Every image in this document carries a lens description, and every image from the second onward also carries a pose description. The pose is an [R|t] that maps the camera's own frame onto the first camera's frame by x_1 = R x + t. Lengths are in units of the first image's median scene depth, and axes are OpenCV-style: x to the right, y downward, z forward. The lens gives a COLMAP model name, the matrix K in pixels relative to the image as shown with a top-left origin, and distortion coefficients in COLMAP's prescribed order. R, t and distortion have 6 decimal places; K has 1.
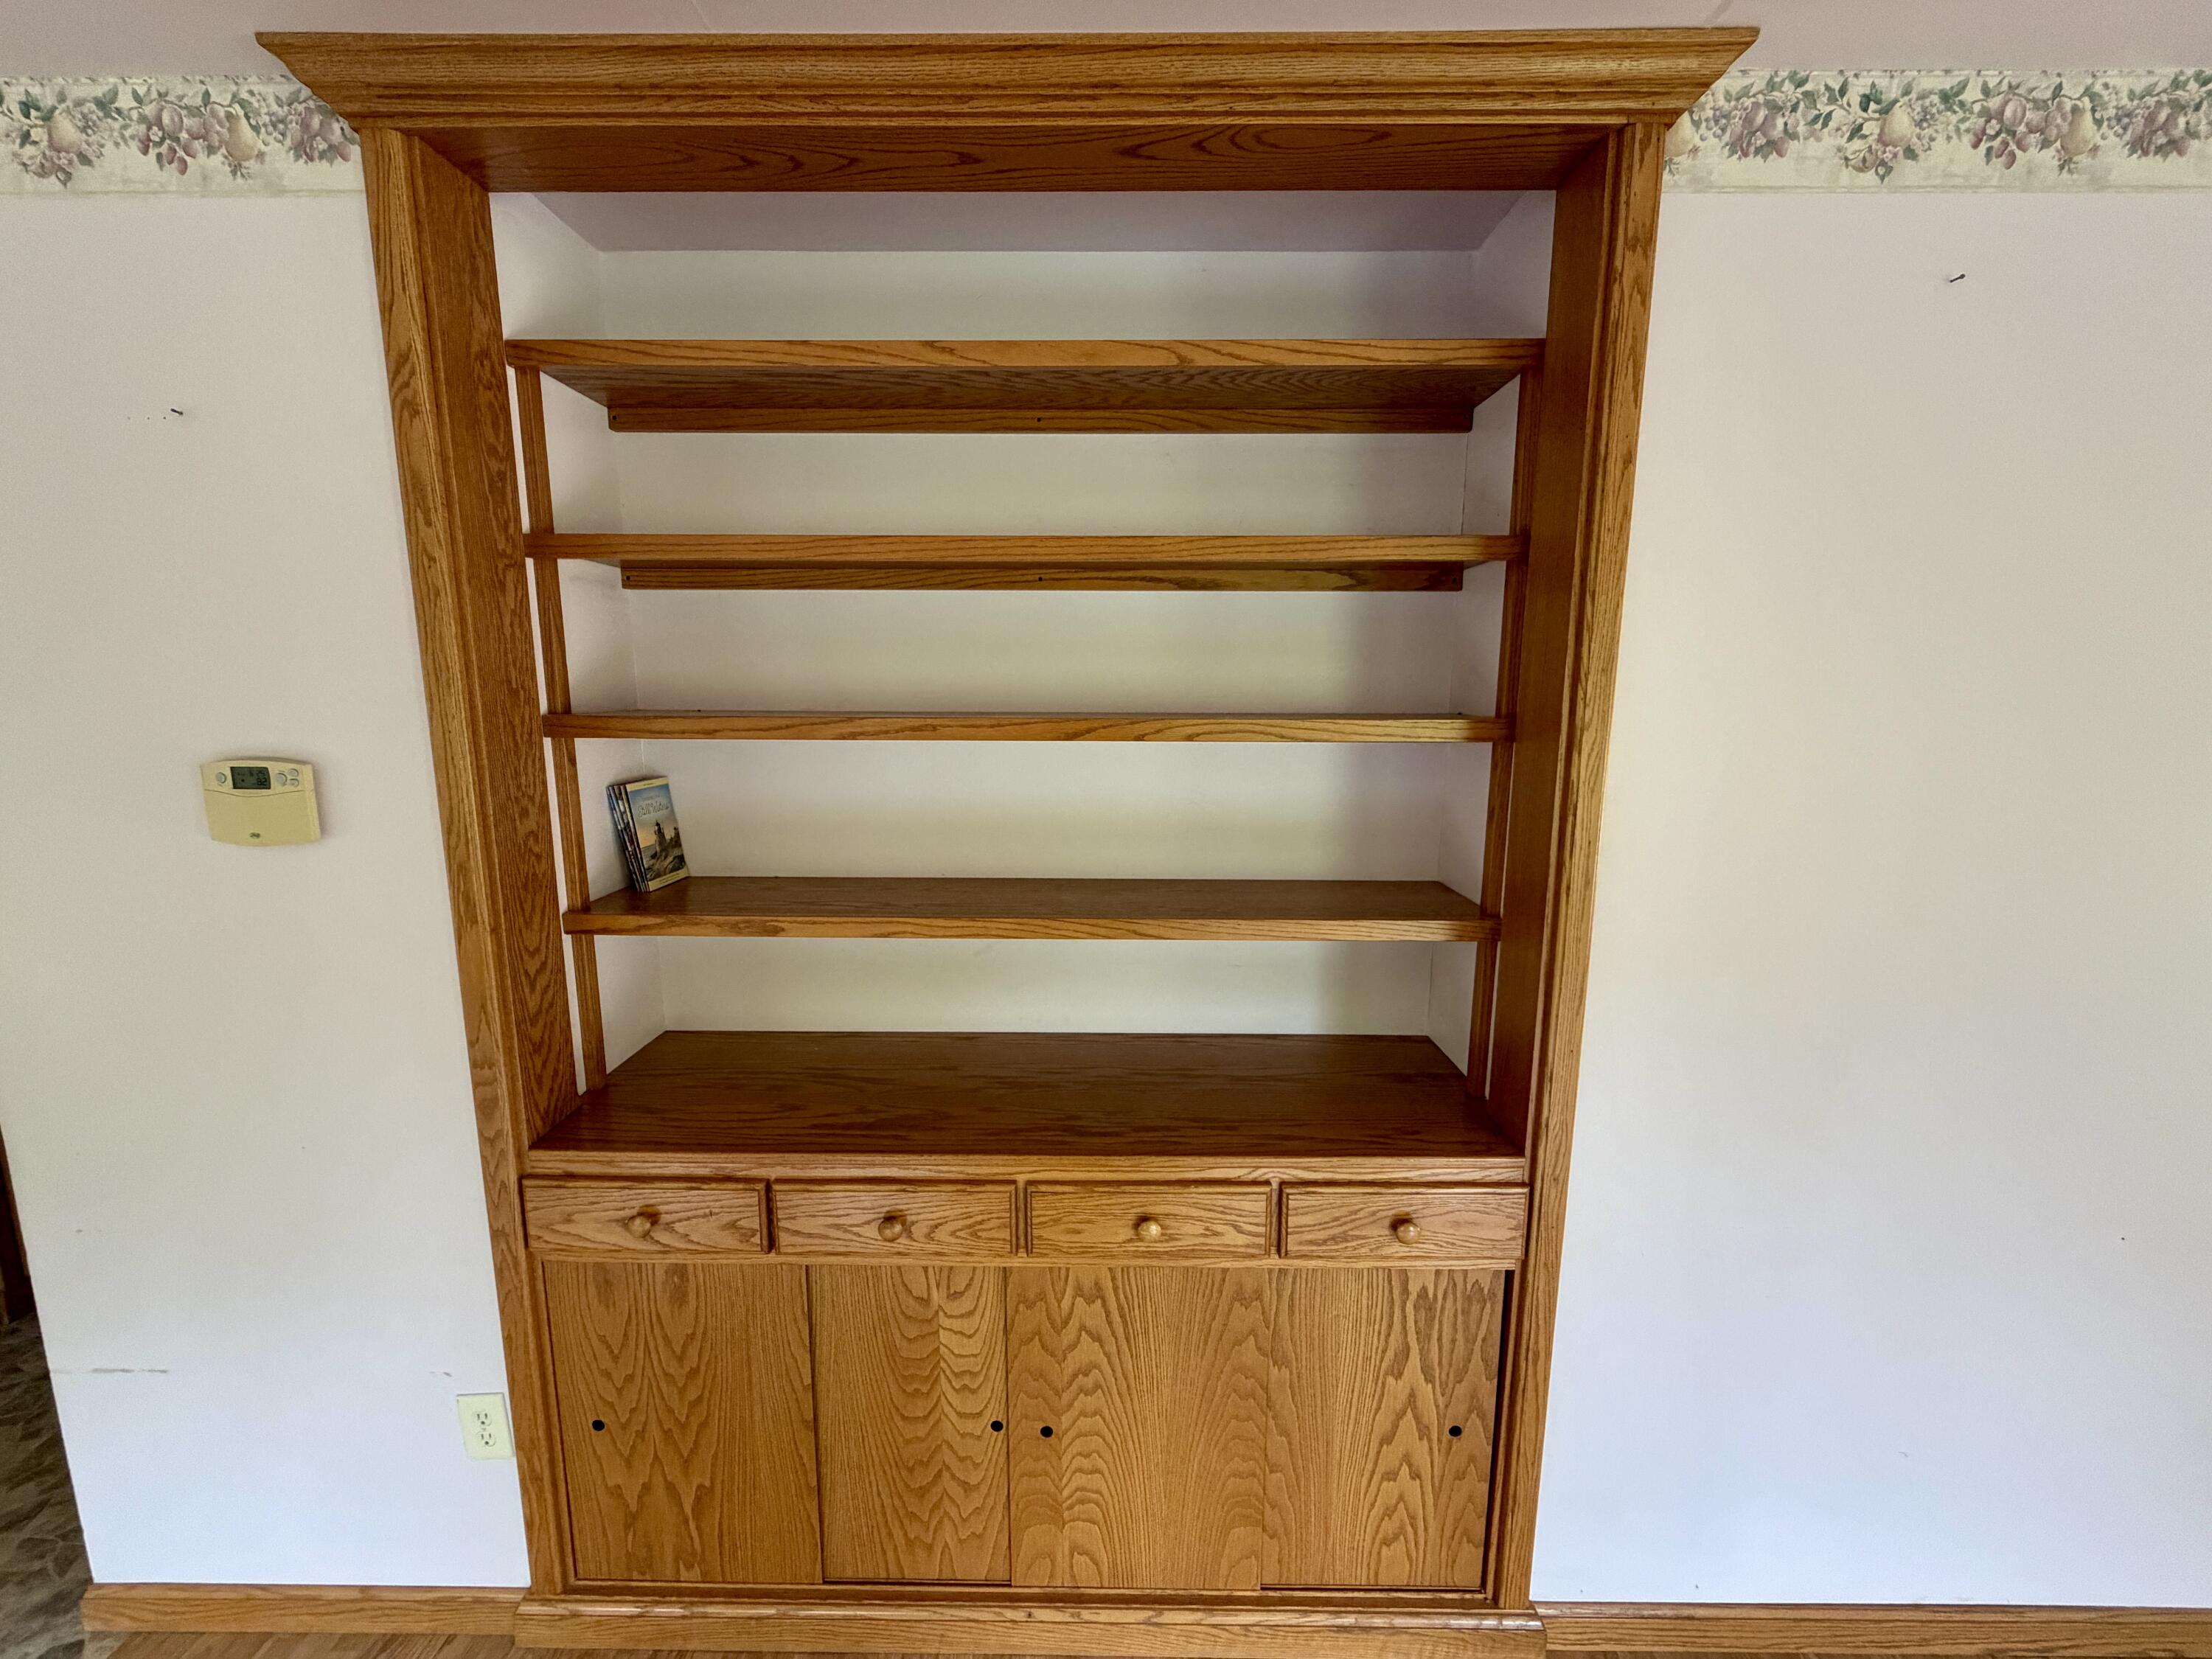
lens RADIAL K [[886.8, 0, 1100.1], [0, 886.8, 835.2], [0, 0, 1]] dist [0.001456, 0.000143]
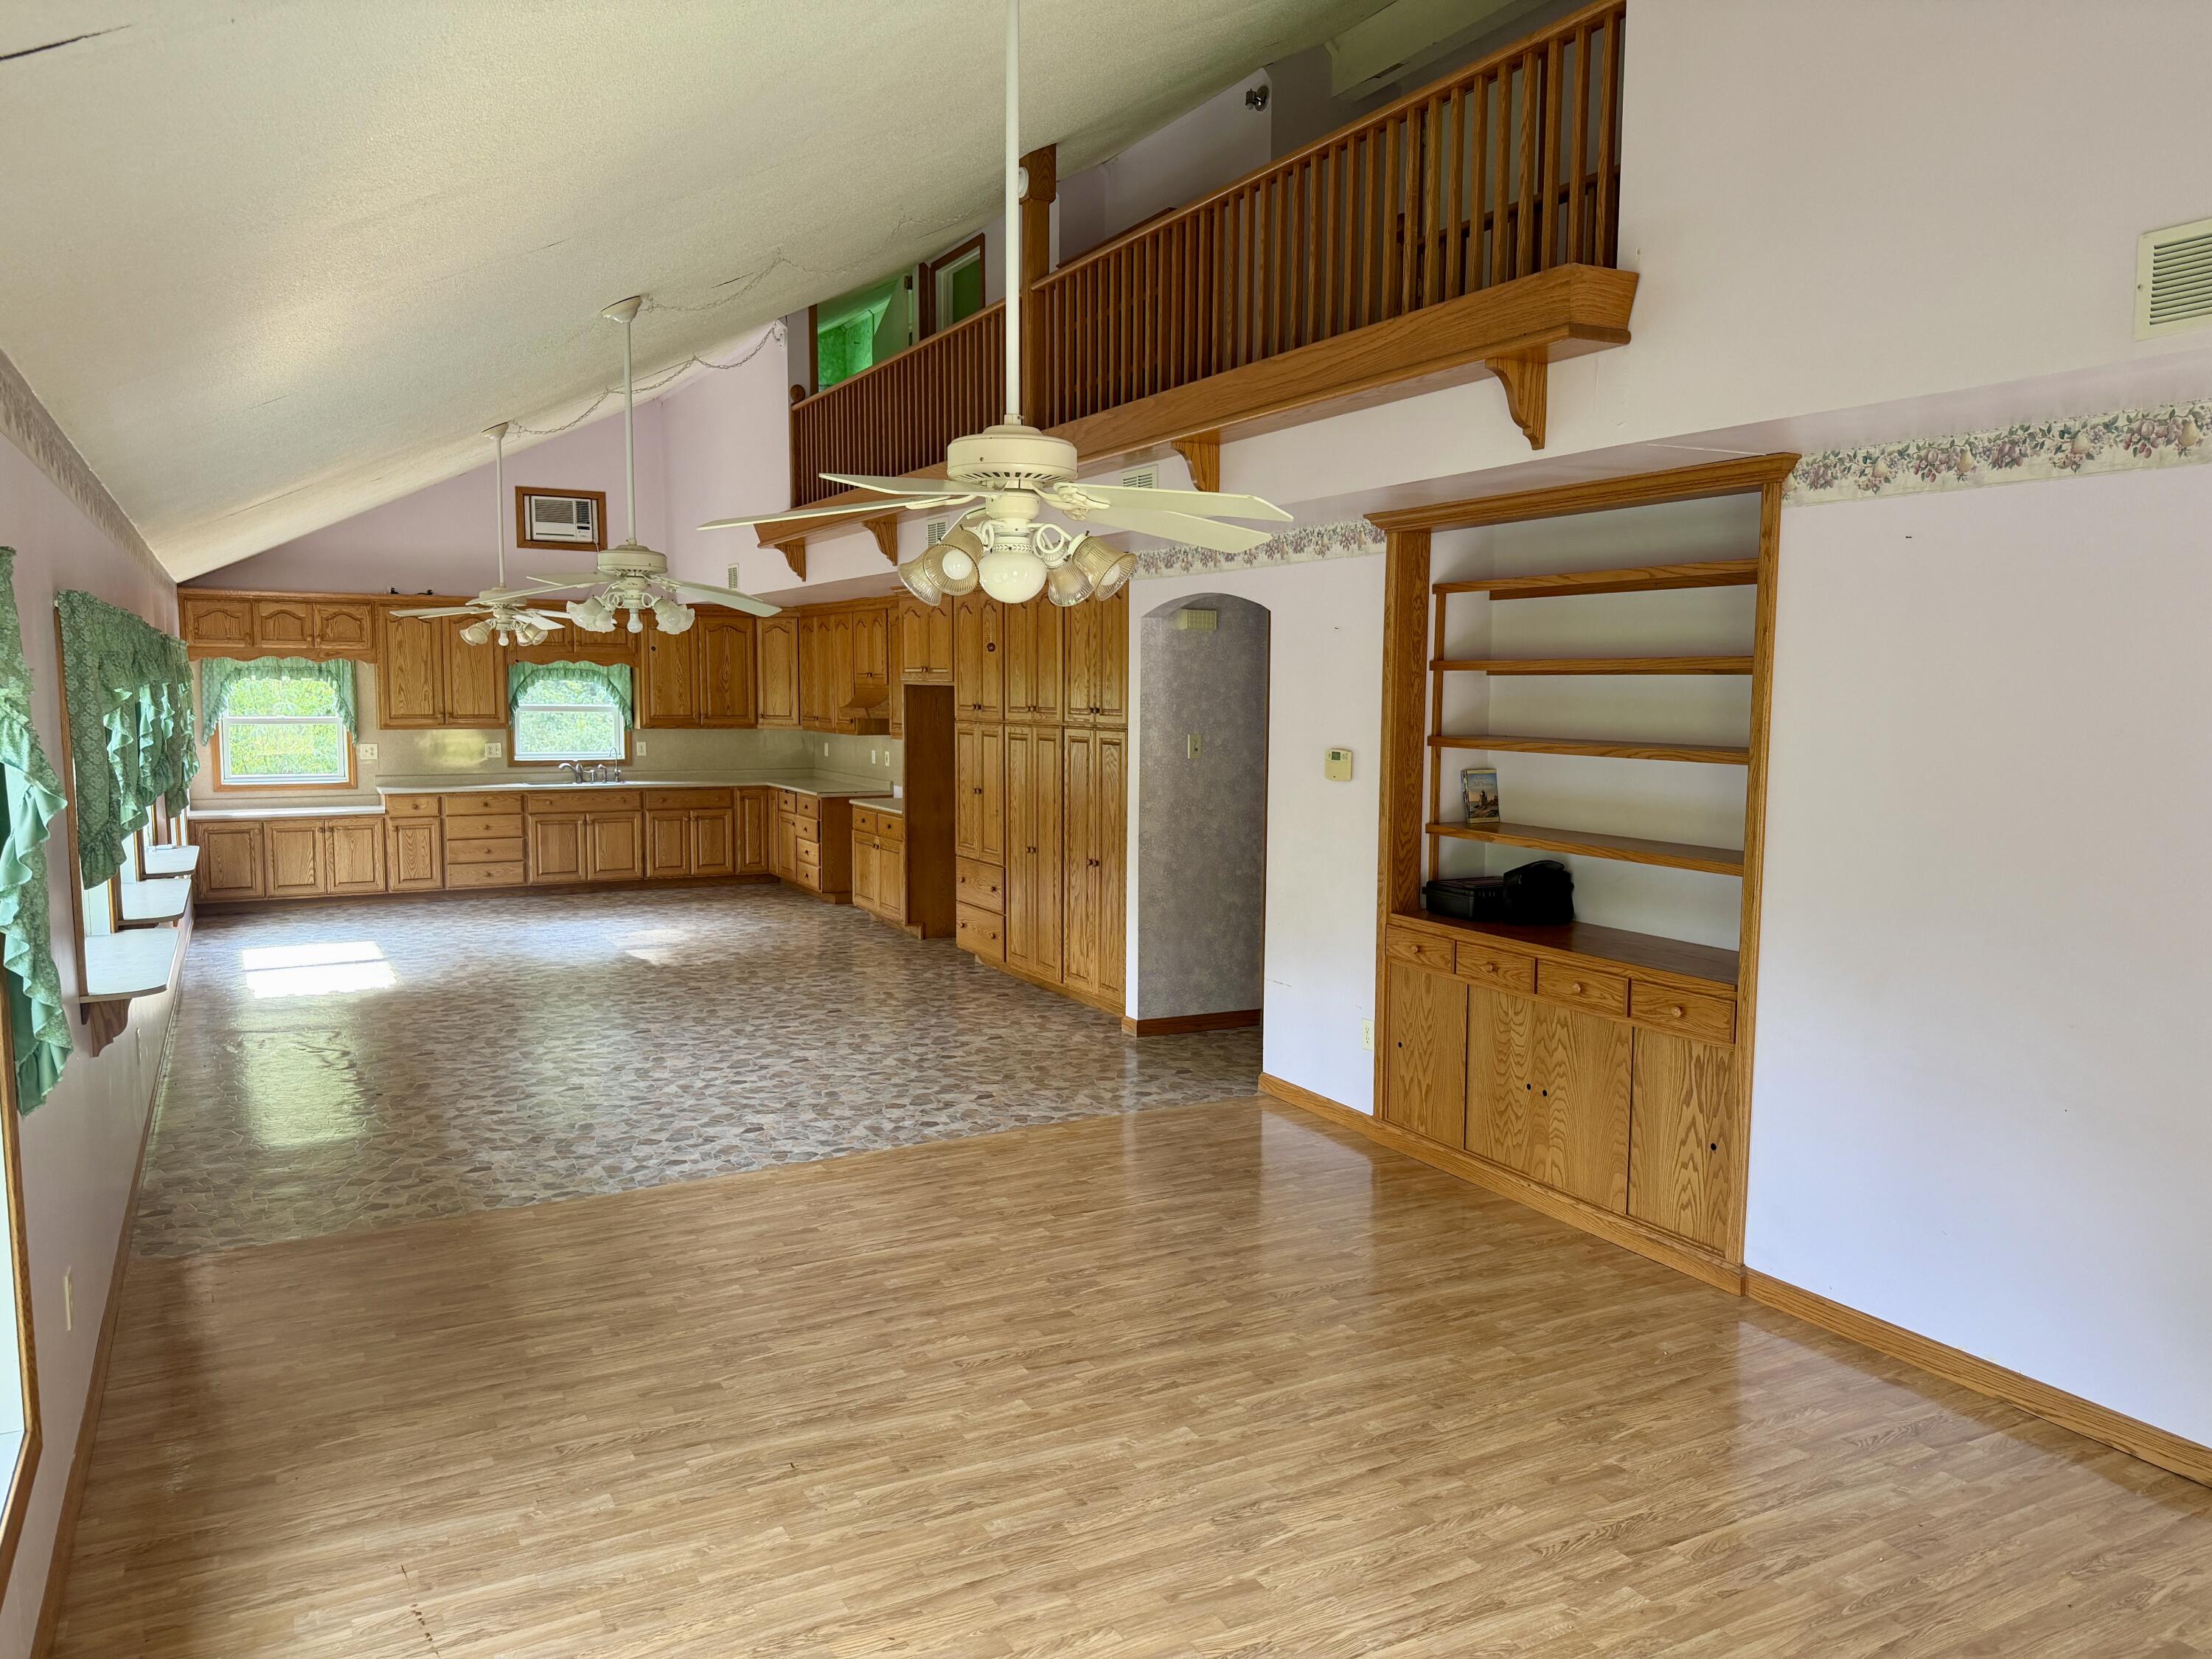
lens RADIAL K [[1565.0, 0, 1103.3], [0, 1565.0, 829.6], [0, 0, 1]] dist [0.004872, -0.001841]
pose [[0.488051, 0.082438, -0.868913, 2.659842], [-0.143257, 0.989594, 0.013423, 0.181522], [0.860978, 0.117927, 0.494782, -1.815763]]
